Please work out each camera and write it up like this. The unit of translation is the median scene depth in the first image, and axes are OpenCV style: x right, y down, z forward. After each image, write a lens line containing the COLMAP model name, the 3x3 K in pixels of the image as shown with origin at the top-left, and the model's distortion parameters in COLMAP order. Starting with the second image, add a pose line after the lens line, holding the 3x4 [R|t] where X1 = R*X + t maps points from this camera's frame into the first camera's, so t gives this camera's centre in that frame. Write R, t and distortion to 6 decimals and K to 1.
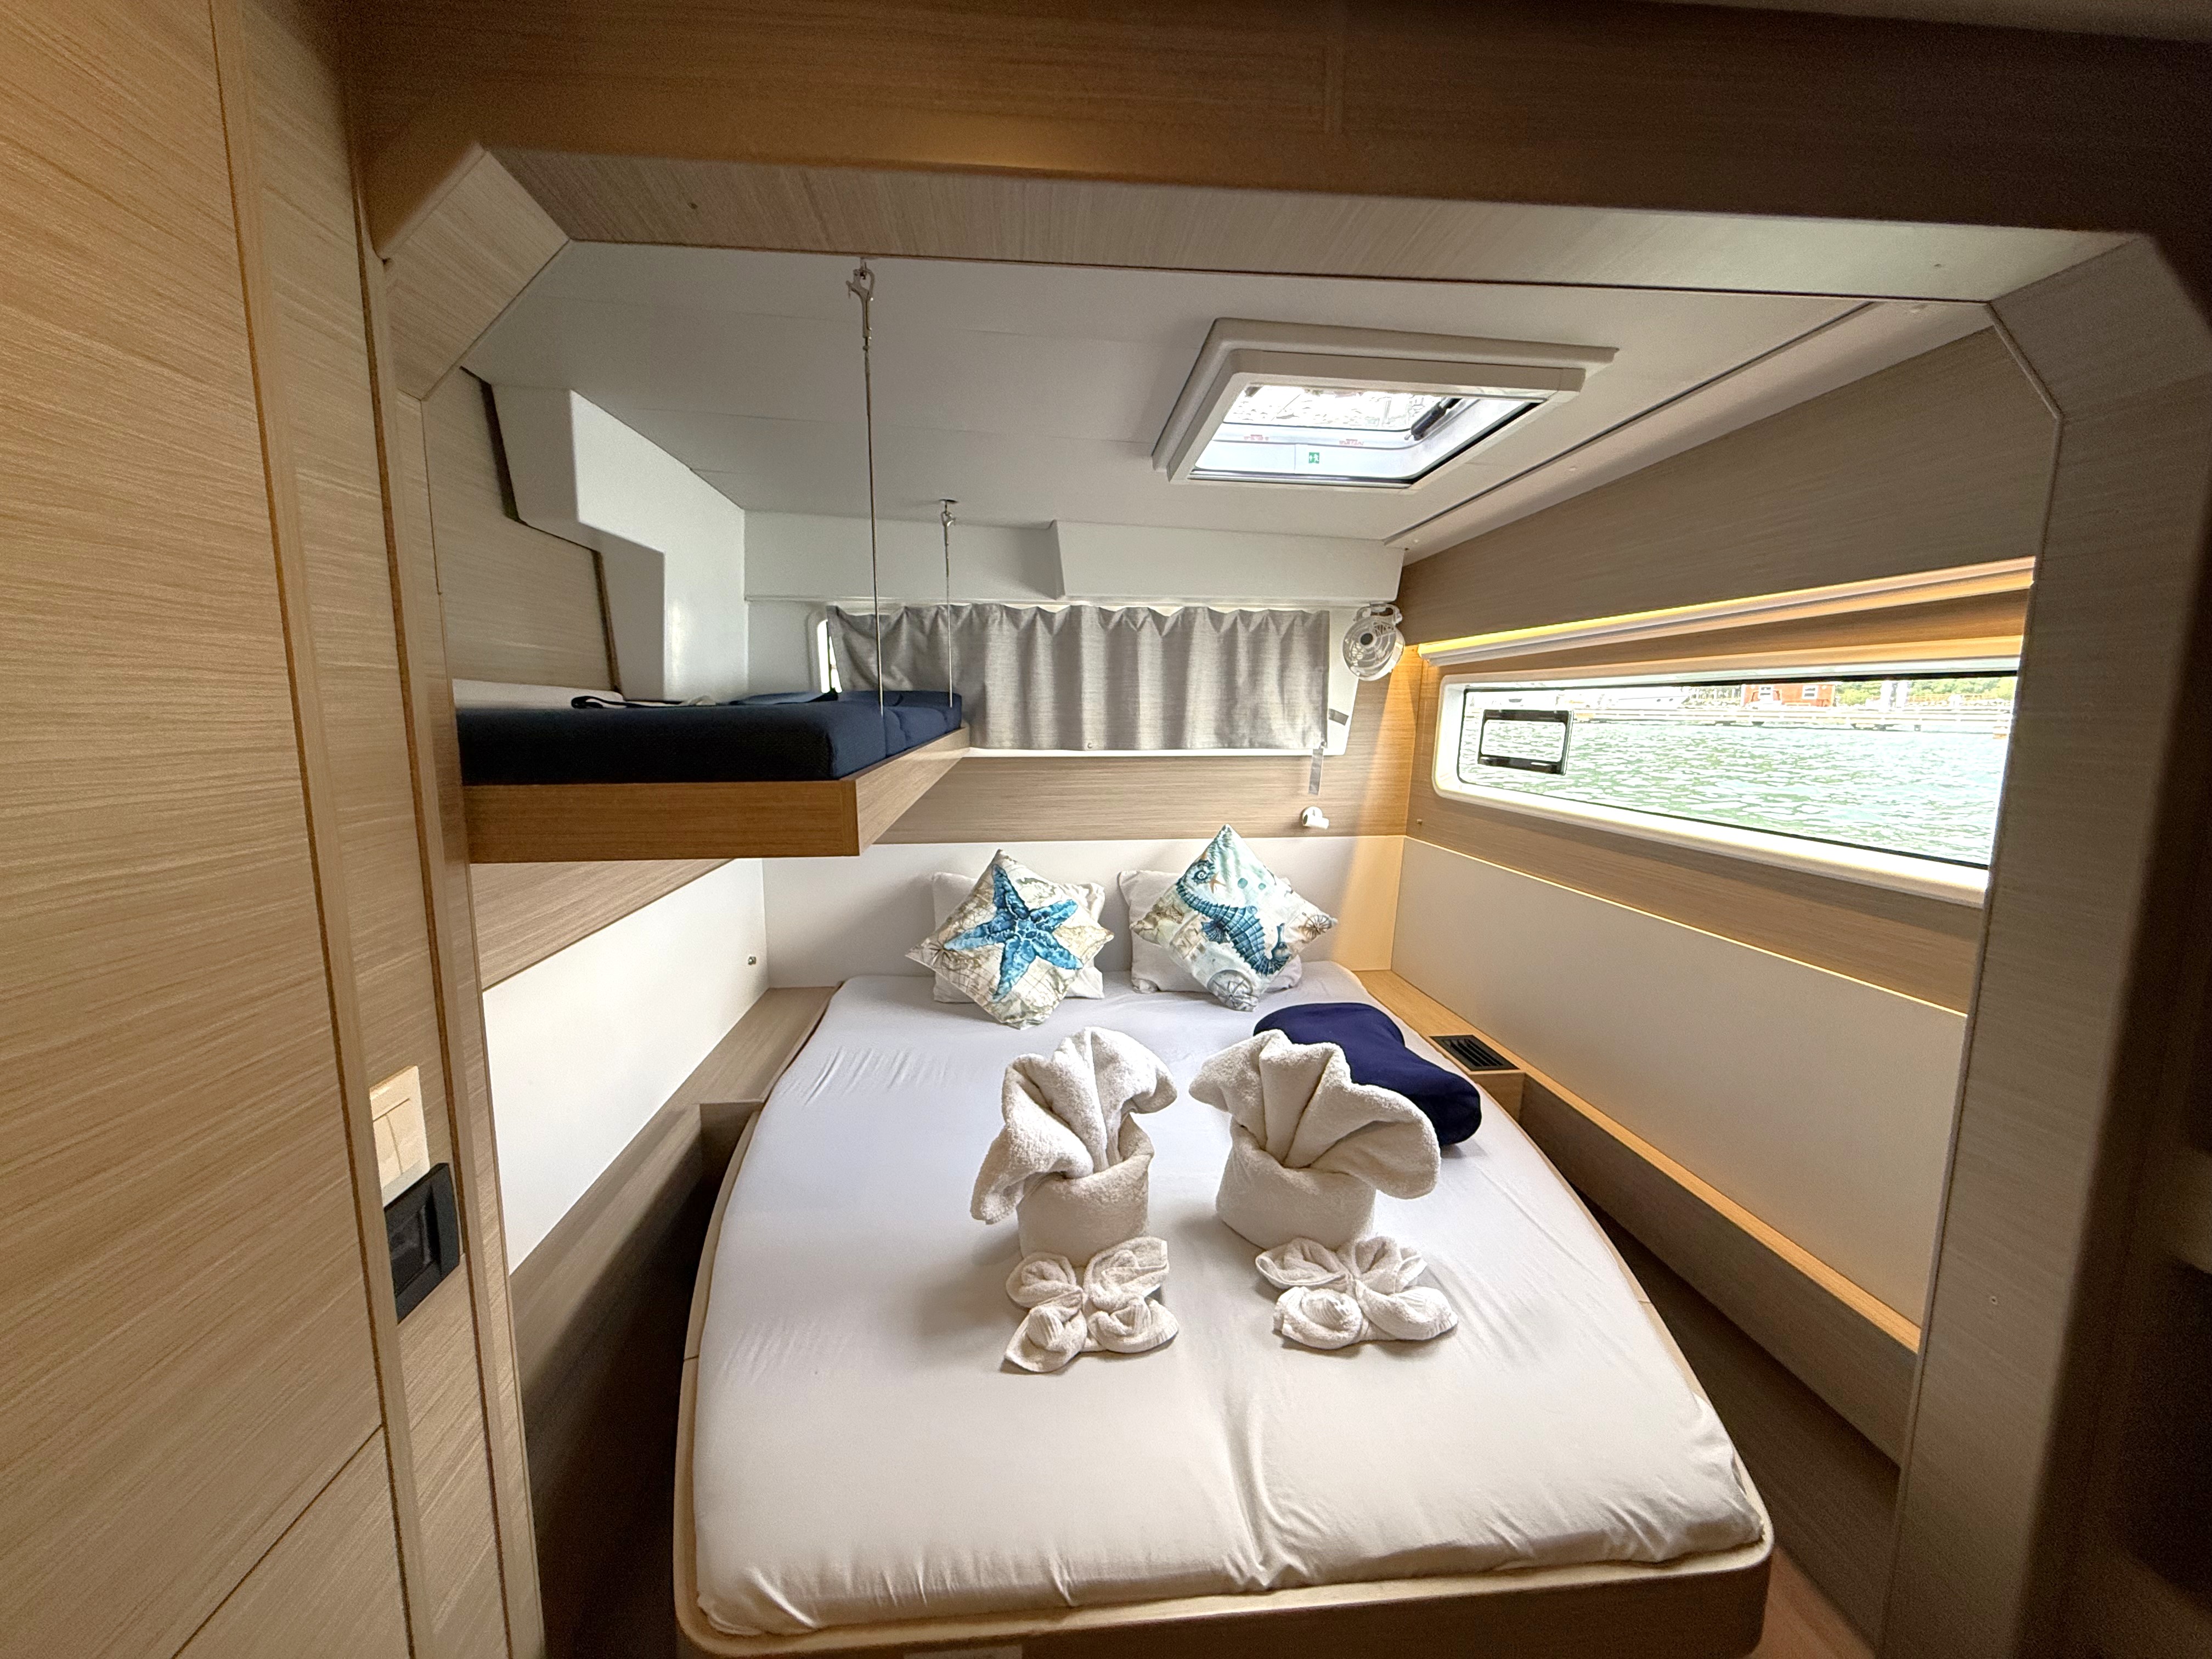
lens RADIAL K [[882.5, 0, 1099.8], [0, 882.5, 832.1], [0, 0, 1]] dist [-0.000400, -0.000263]
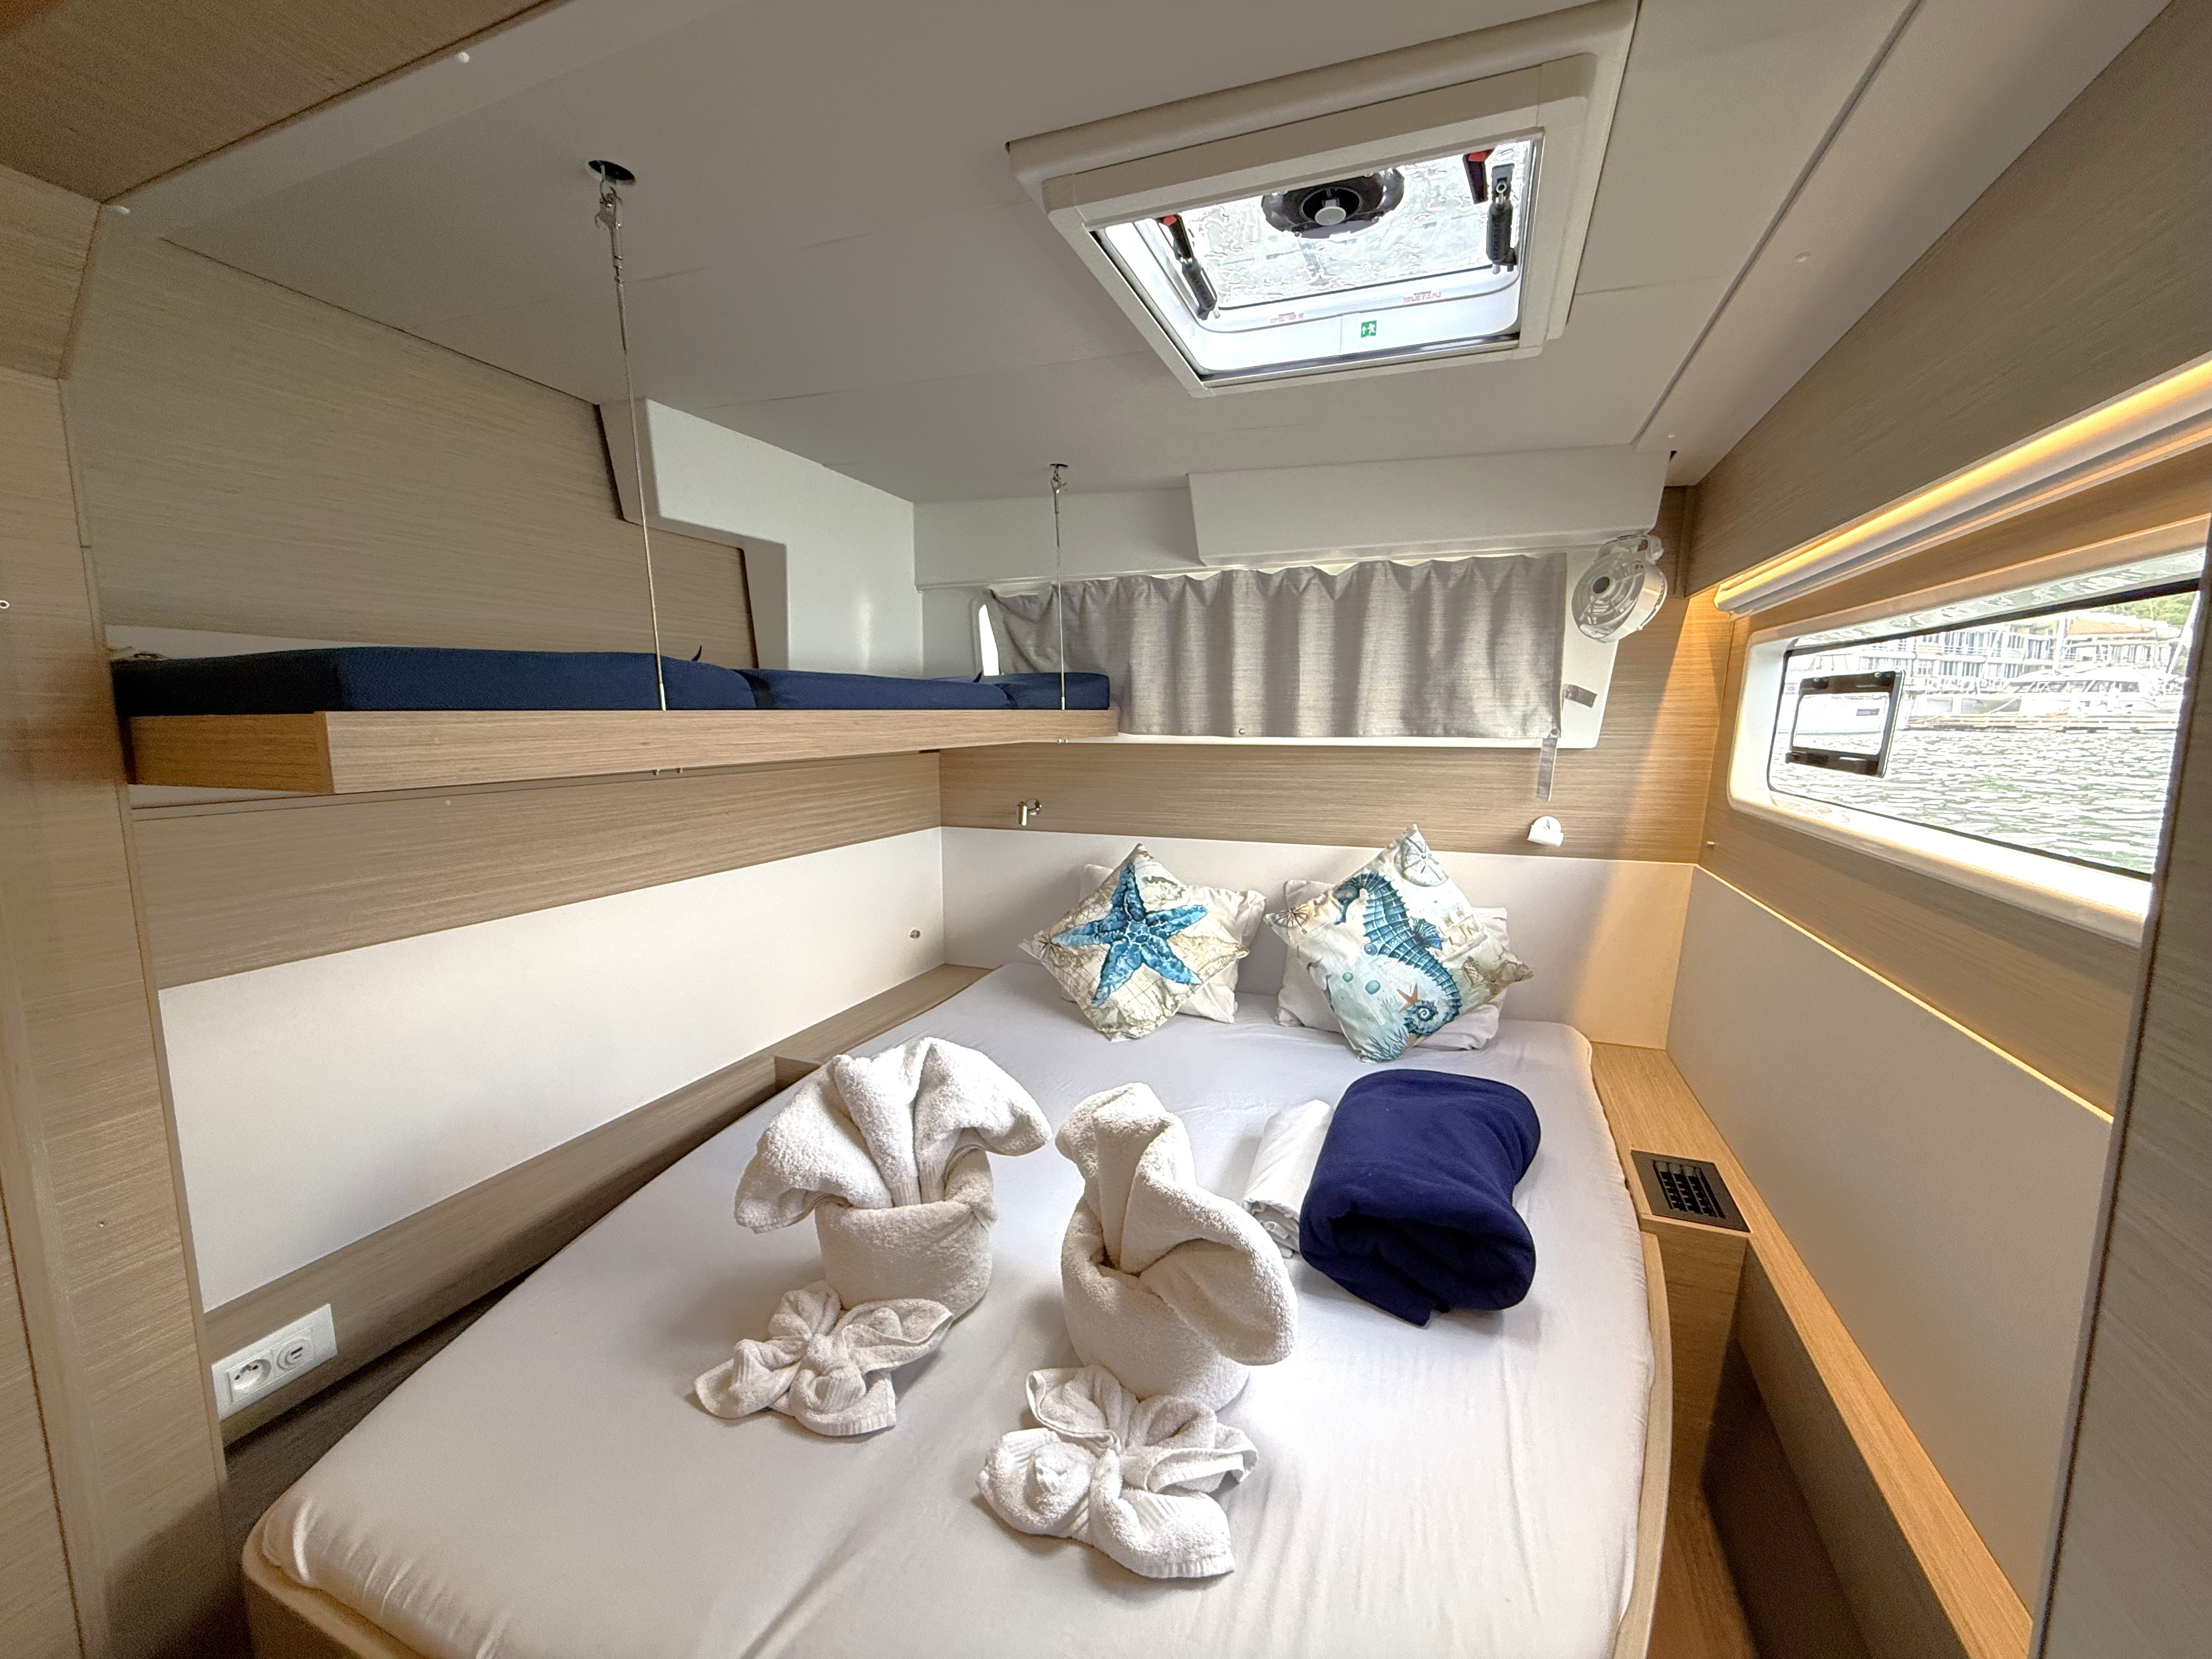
lens RADIAL K [[882.5, 0, 1099.8], [0, 882.5, 832.1], [0, 0, 1]] dist [-0.000400, -0.000263]
pose [[0.884681, 0.058914, -0.462460, 0.285245], [-0.062609, 0.998011, 0.007370, 0.003458], [0.461974, 0.022434, 0.886610, 0.174236]]
